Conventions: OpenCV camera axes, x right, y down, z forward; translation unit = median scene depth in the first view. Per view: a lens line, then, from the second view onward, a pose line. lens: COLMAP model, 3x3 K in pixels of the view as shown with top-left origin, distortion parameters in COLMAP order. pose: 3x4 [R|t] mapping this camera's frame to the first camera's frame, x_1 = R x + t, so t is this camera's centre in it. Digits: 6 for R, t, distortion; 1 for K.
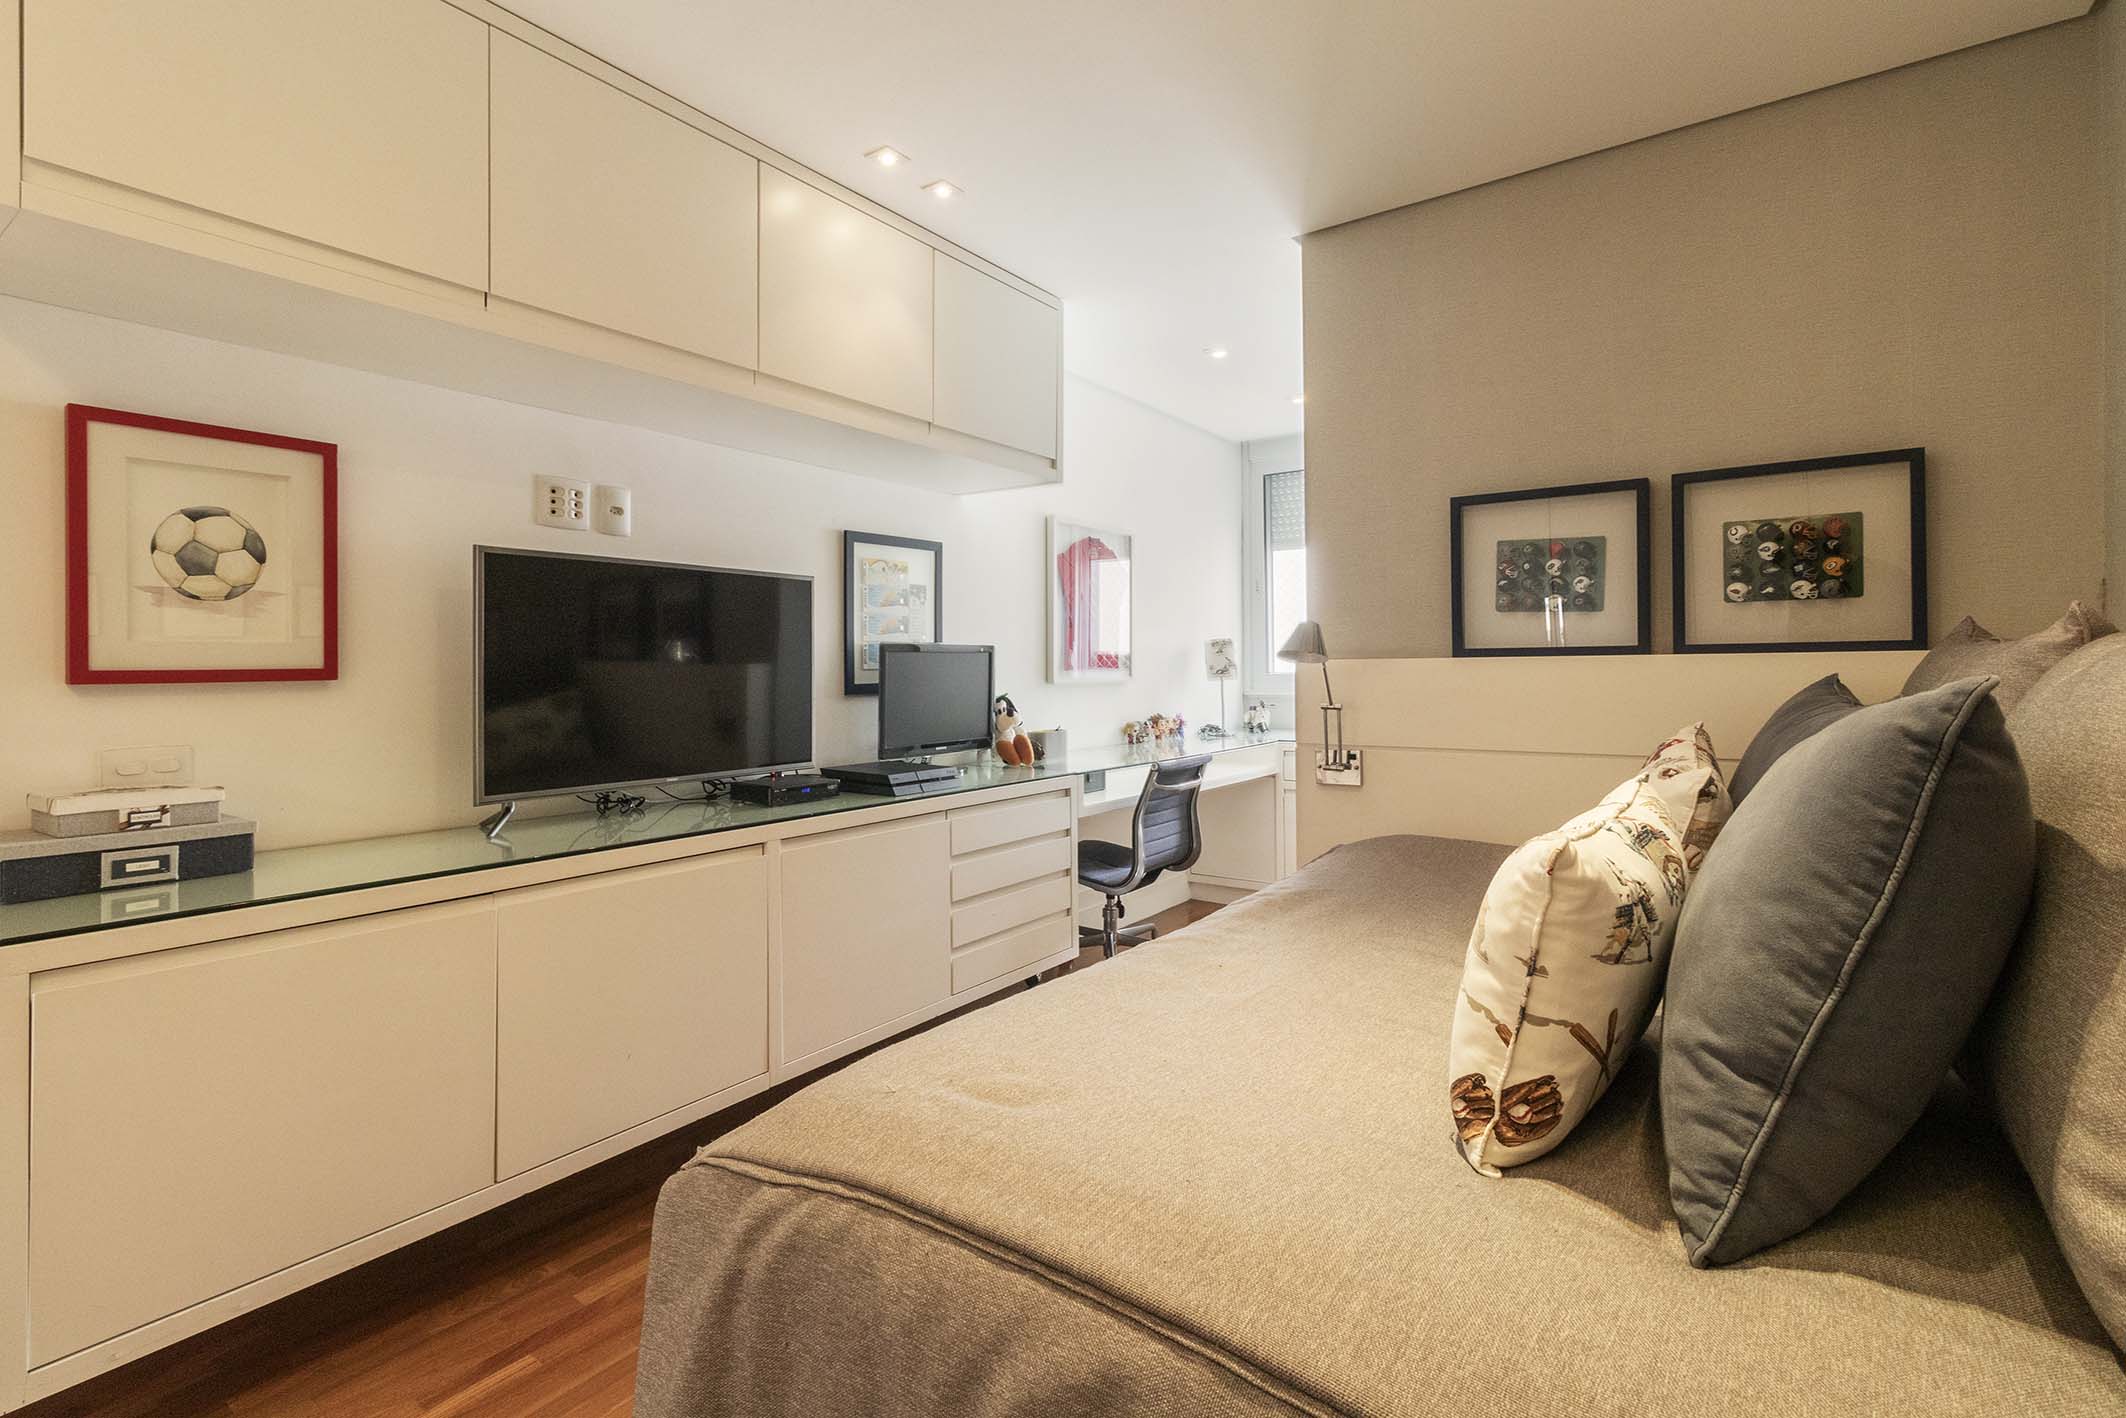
lens RADIAL K [[988.4, 0, 1061.1], [0, 988.4, 697.2], [0, 0, 1]] dist [-0.003799, -0.000173]
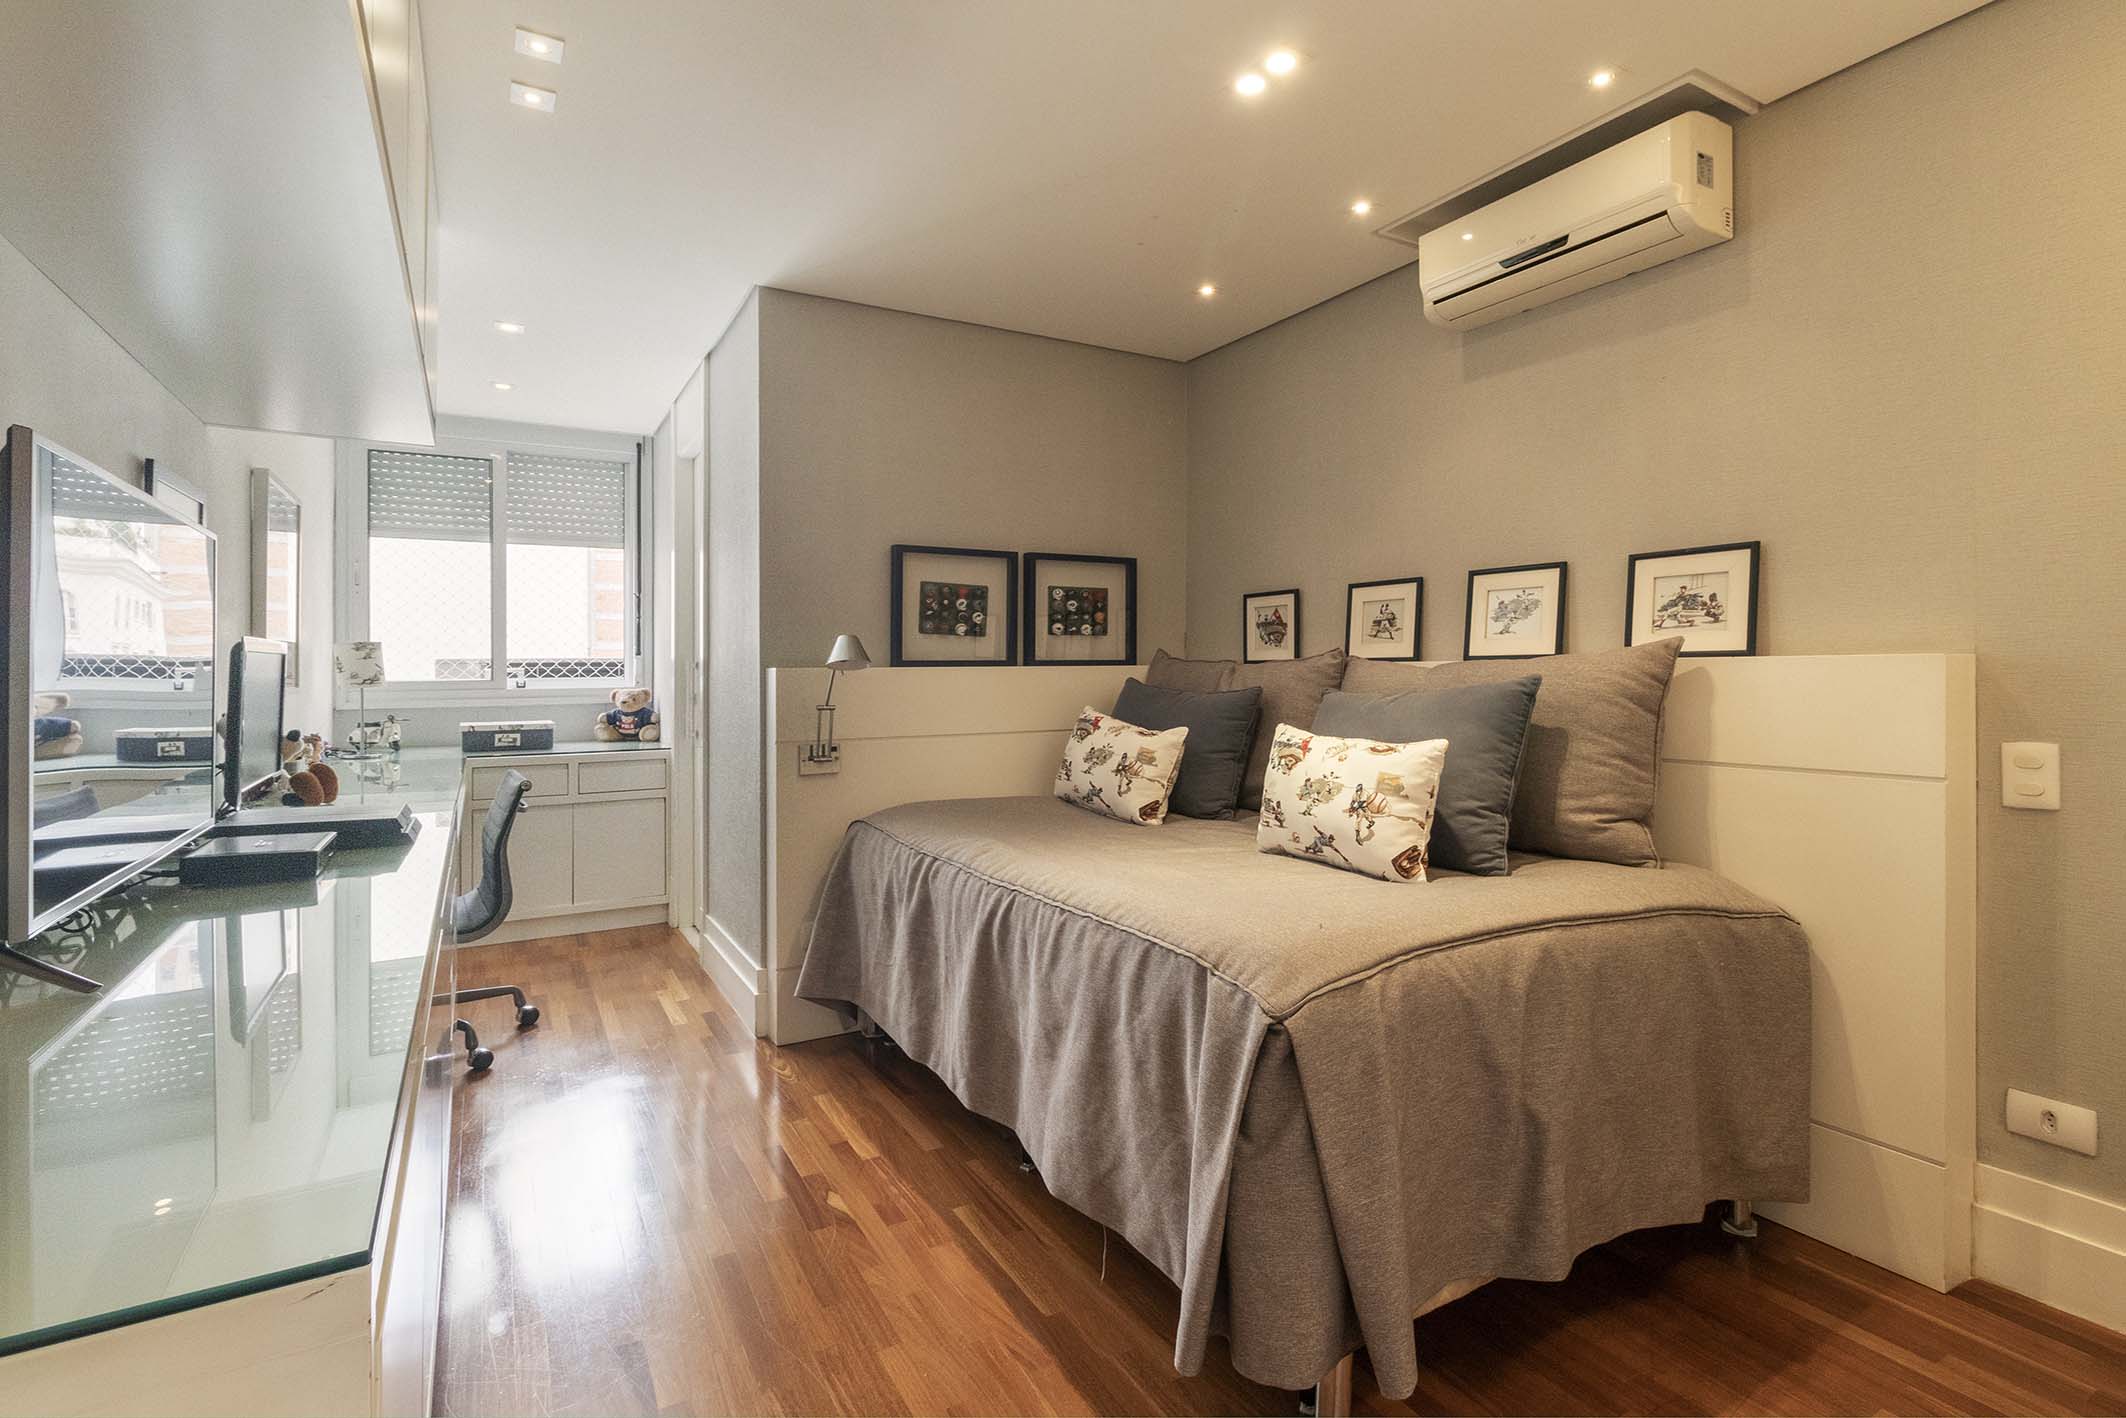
lens RADIAL K [[988.4, 0, 1047.7], [0, 988.4, 695.8], [0, 0, 1]] dist [-0.003799, -0.000173]
pose [[0.431678, -0.015739, 0.901890, -0.785614], [0.028151, 0.999596, 0.003970, -0.002137], [-0.901588, 0.023675, 0.431947, 0.293605]]
